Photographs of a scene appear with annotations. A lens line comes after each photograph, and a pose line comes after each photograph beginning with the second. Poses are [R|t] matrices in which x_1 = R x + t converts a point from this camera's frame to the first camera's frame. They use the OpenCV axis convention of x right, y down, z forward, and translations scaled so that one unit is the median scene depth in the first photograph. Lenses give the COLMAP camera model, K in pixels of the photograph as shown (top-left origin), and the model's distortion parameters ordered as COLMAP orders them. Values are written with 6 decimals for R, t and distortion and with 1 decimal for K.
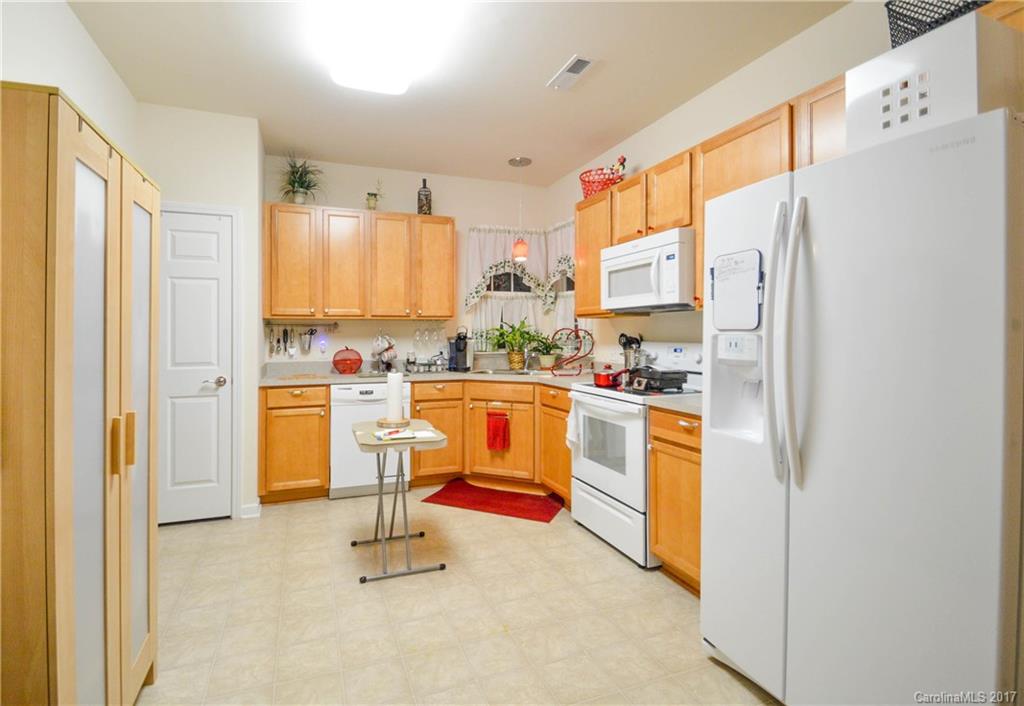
lens RADIAL K [[491.6, 0, 497.2], [0, 491.6, 331.9], [0, 0, 1]] dist [-0.017806, -0.000041]
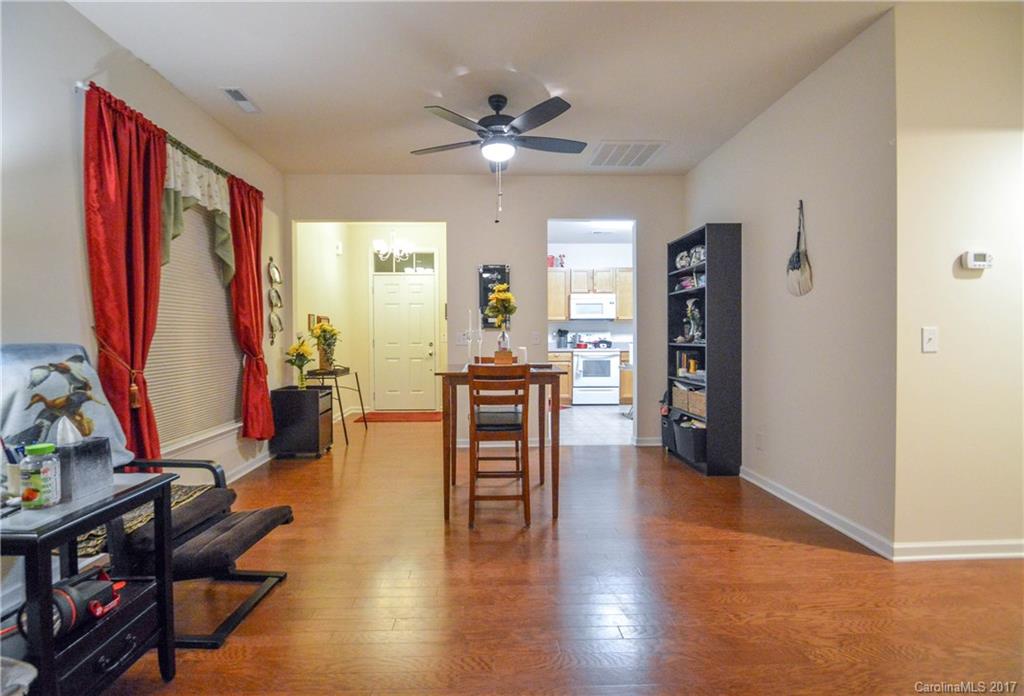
lens RADIAL K [[464.8, 0, 497.8], [0, 464.8, 341.9], [0, 0, 1]] dist [-0.022273, -0.002528]
pose [[0.340397, -0.008089, 0.940247, -2.191488], [-0.001244, 0.999958, 0.009053, 0.052278], [-0.940281, -0.004251, 0.340373, 0.594520]]
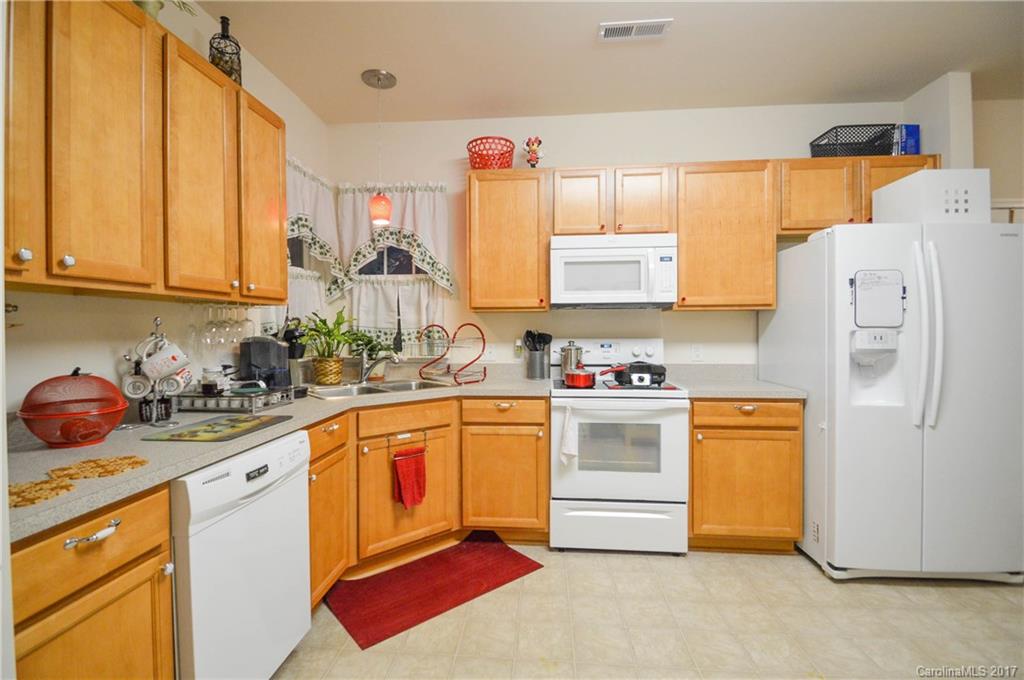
lens RADIAL K [[459.2, 0, 511.8], [0, 459.2, 335.6], [0, 0, 1]] dist [0.001545, -0.007503]
pose [[0.437347, -0.010029, 0.899237, -0.606343], [-0.002238, 0.999923, 0.012241, 0.003512], [-0.899290, -0.007366, 0.437290, 0.744328]]
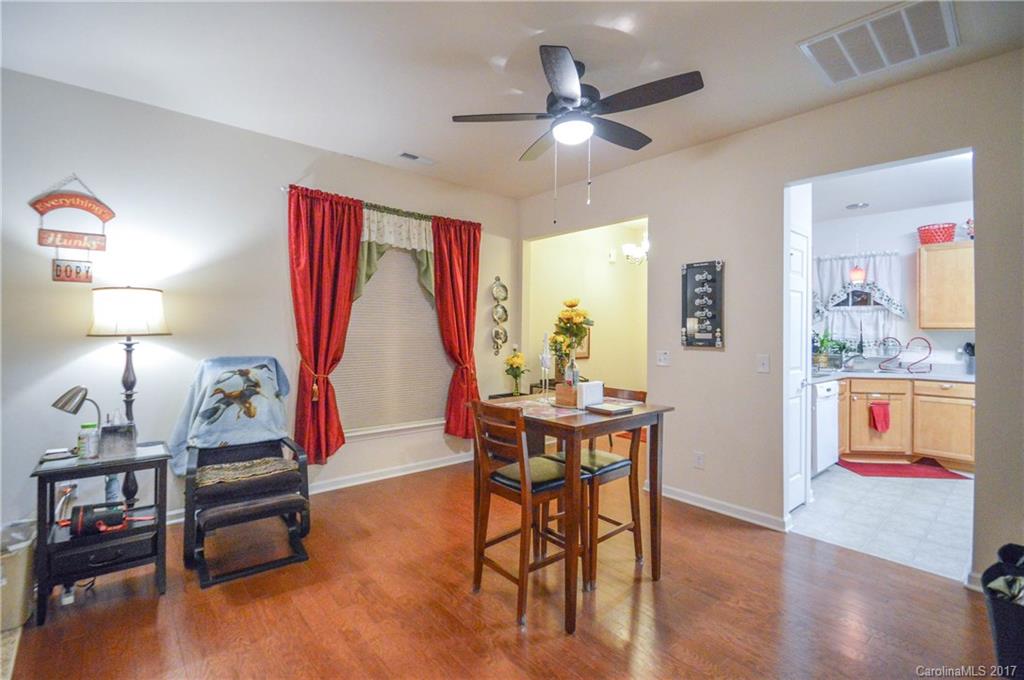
lens RADIAL K [[459.2, 0, 515.7], [0, 459.2, 325.9], [0, 0, 1]] dist [0.001545, -0.007503]
pose [[0.943808, 0.020285, 0.329872, -1.593298], [-0.018352, 0.999791, -0.008975, -0.009375], [-0.329985, 0.002416, 0.943983, 0.223688]]
